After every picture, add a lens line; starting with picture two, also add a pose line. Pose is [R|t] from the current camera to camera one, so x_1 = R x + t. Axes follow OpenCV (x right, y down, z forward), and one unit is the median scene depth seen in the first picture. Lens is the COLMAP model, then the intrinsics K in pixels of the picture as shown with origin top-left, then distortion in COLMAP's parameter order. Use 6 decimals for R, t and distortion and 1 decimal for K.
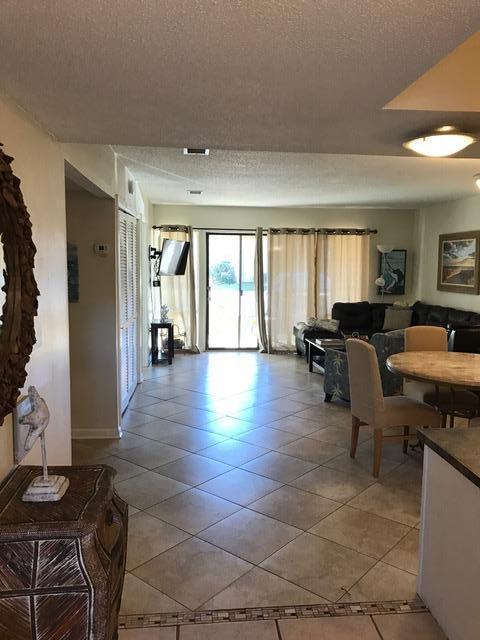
lens RADIAL K [[526.8, 0, 241.0], [0, 526.8, 319.7], [0, 0, 1]] dist [0.004902, -0.020158]
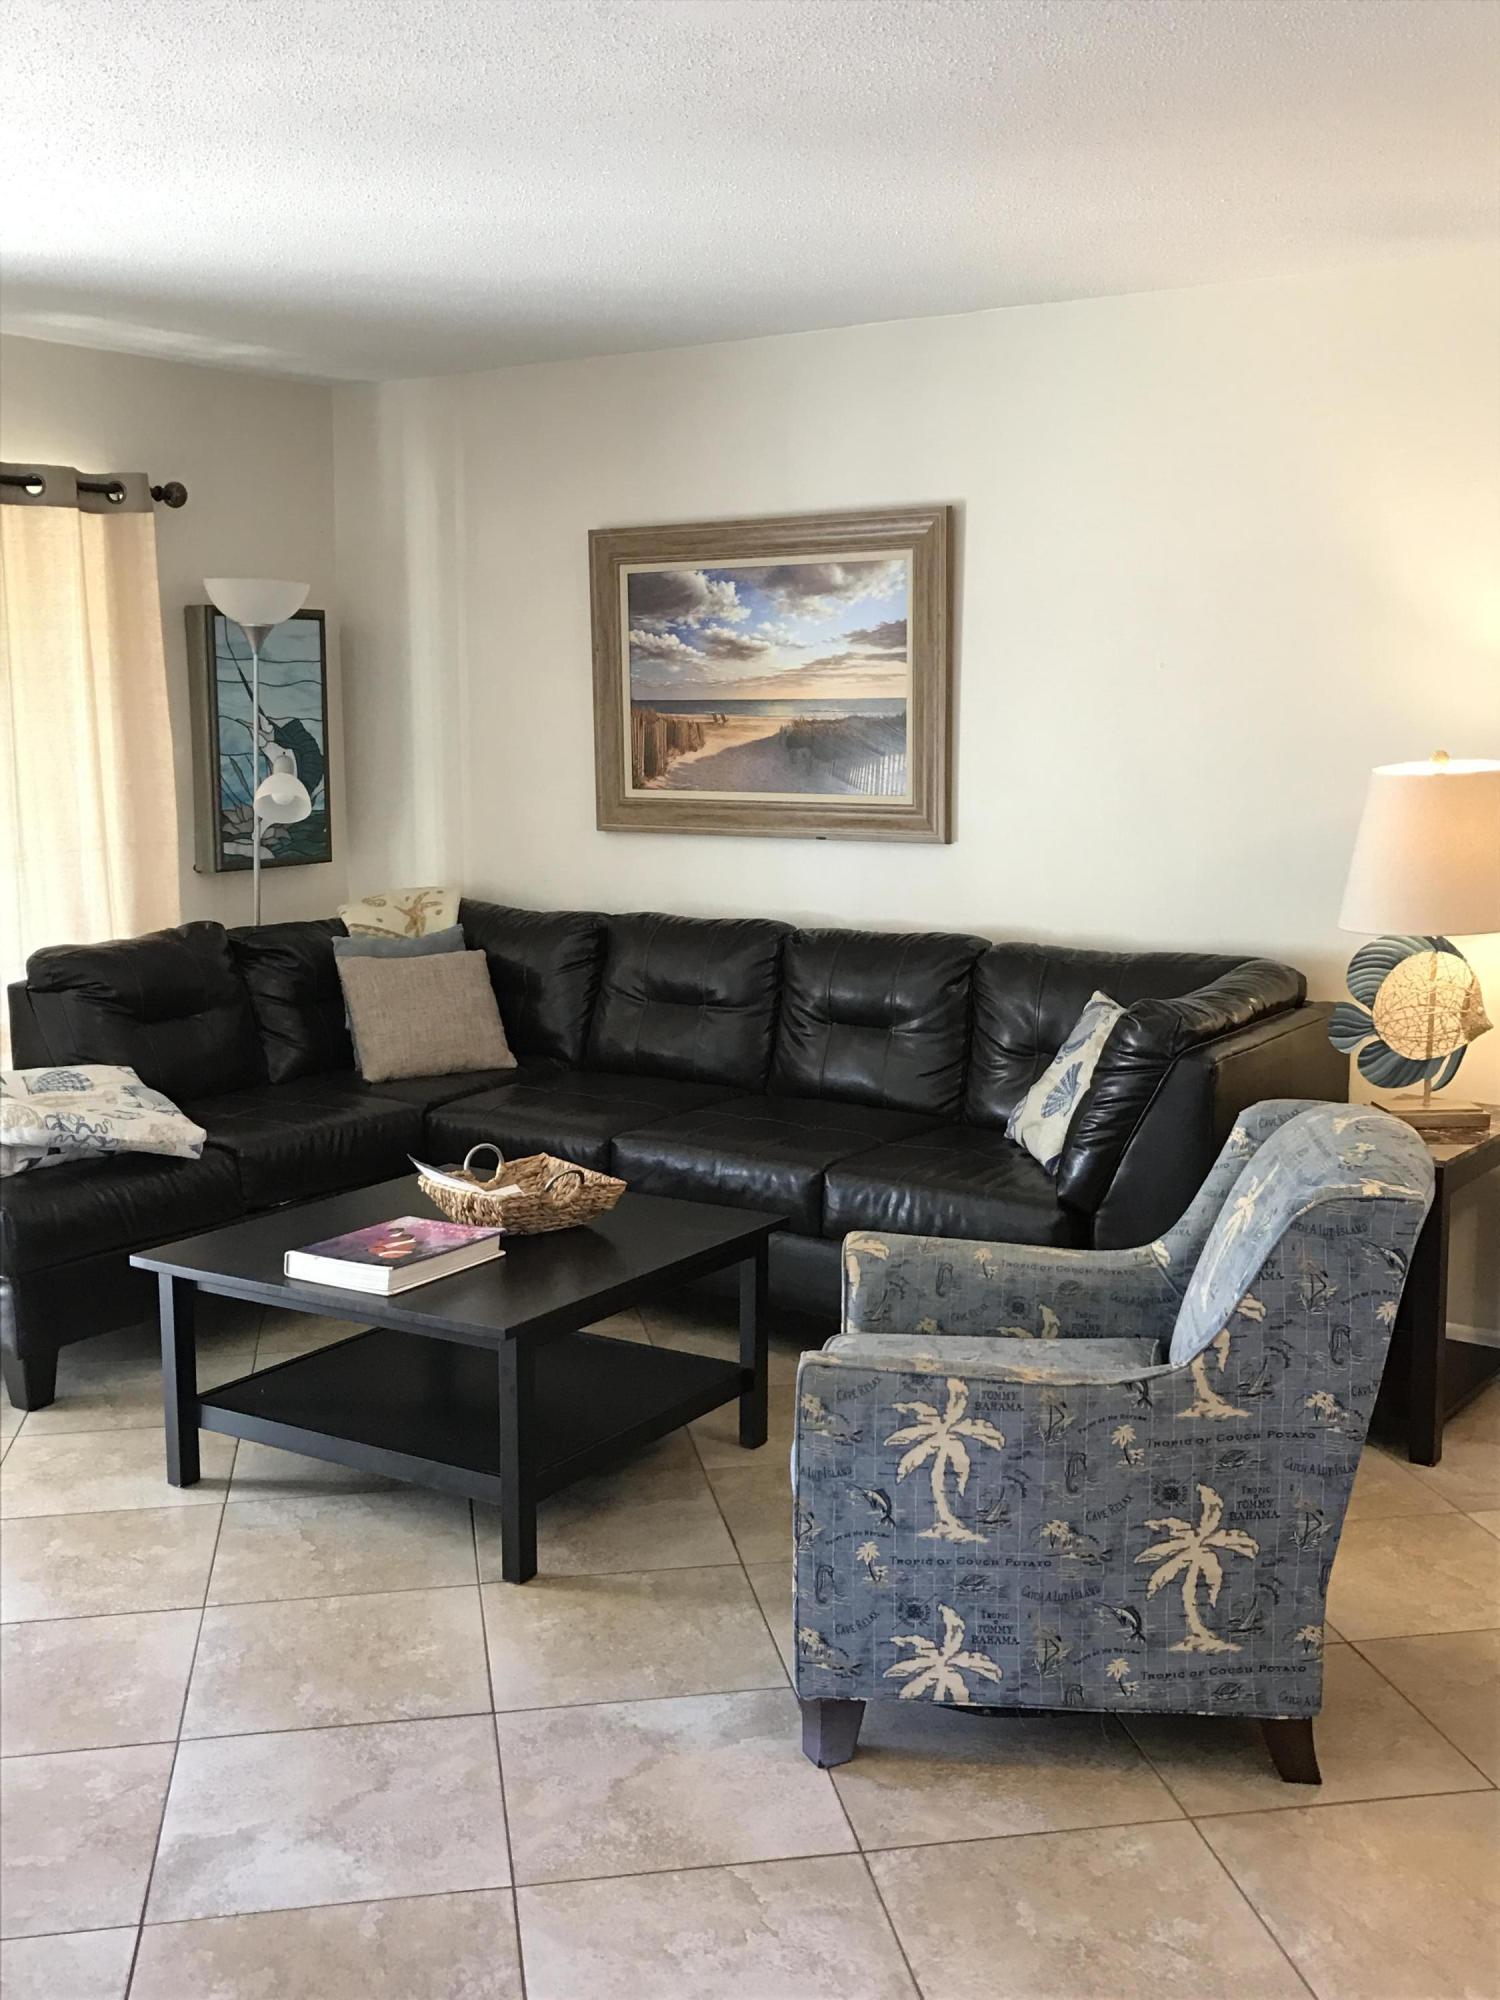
lens RADIAL K [[2019.3, 0, 739.8], [0, 2019.3, 996.6], [0, 0, 1]] dist [0.013850, 0.000000]
pose [[0.641680, -0.119504, 0.757605, -0.147501], [0.090735, 0.992678, 0.079733, -0.051101], [-0.761586, 0.017578, 0.647825, 0.511378]]
